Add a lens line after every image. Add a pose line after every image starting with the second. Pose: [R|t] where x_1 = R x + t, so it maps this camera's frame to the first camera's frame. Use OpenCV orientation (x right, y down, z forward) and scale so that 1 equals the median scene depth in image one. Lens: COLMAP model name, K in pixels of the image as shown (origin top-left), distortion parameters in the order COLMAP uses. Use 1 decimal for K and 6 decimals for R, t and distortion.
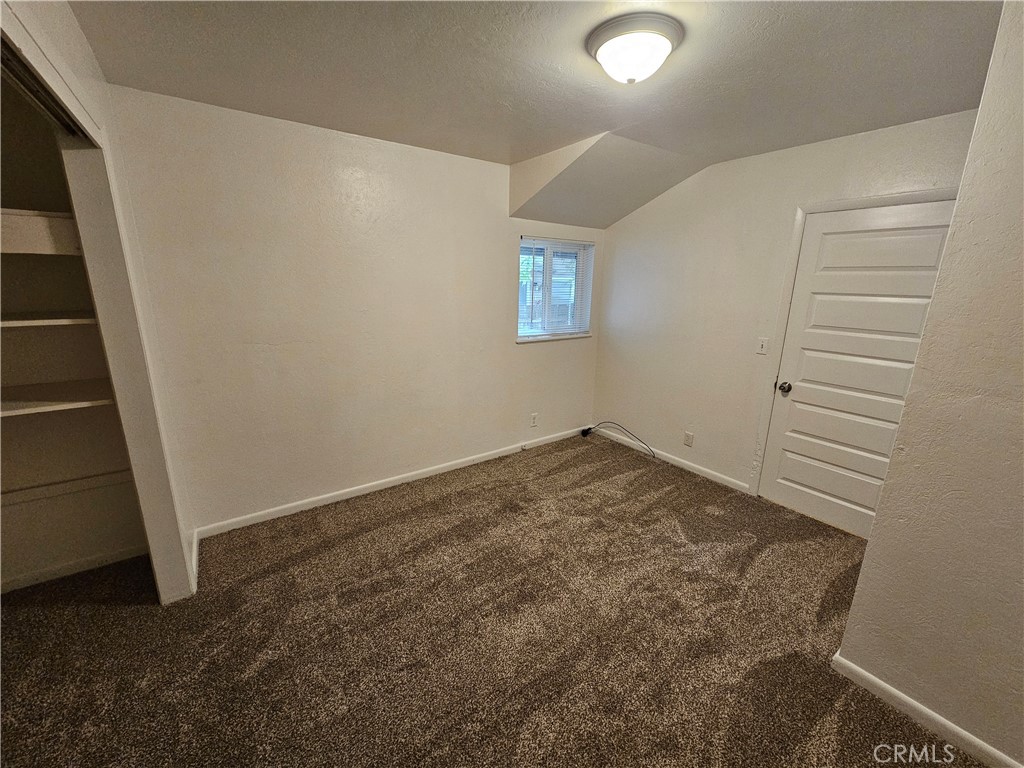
lens RADIAL K [[419.8, 0, 512.0], [0, 419.8, 384.0], [0, 0, 1]] dist [0.001821, 0.000044]
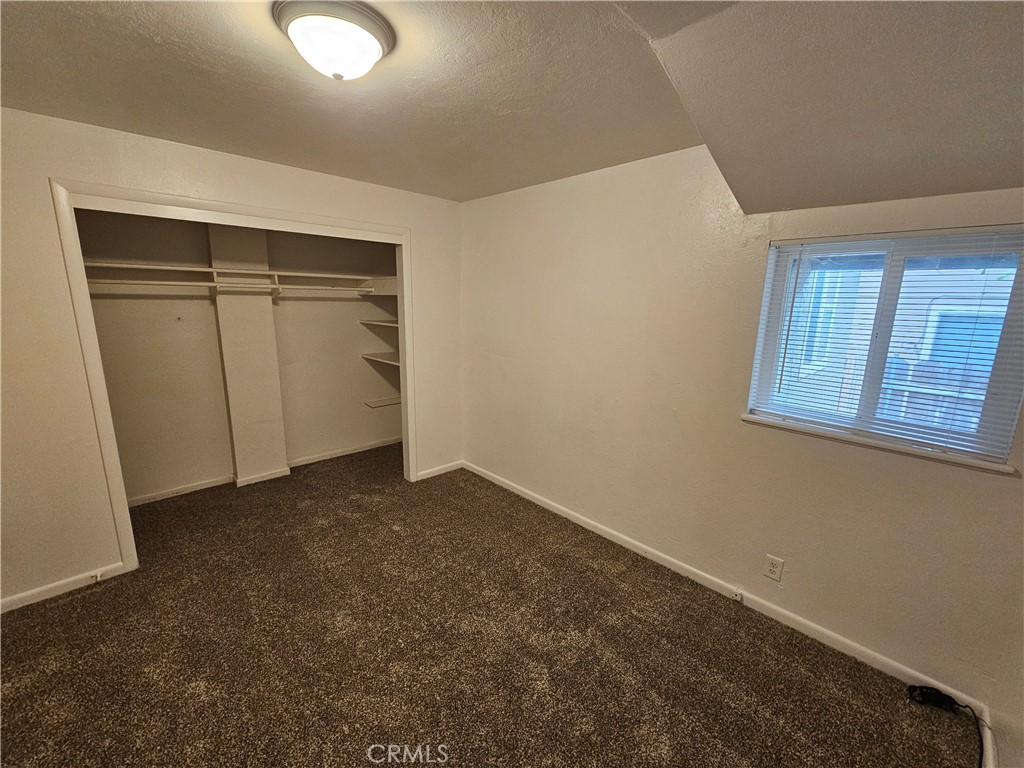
lens RADIAL K [[419.8, 0, 512.0], [0, 419.8, 384.0], [0, 0, 1]] dist [0.001821, 0.000044]
pose [[0.140977, 0.186985, -0.972194, 0.518512], [-0.259160, 0.954729, 0.146046, -0.143291], [0.955490, 0.231365, 0.183054, 0.542202]]
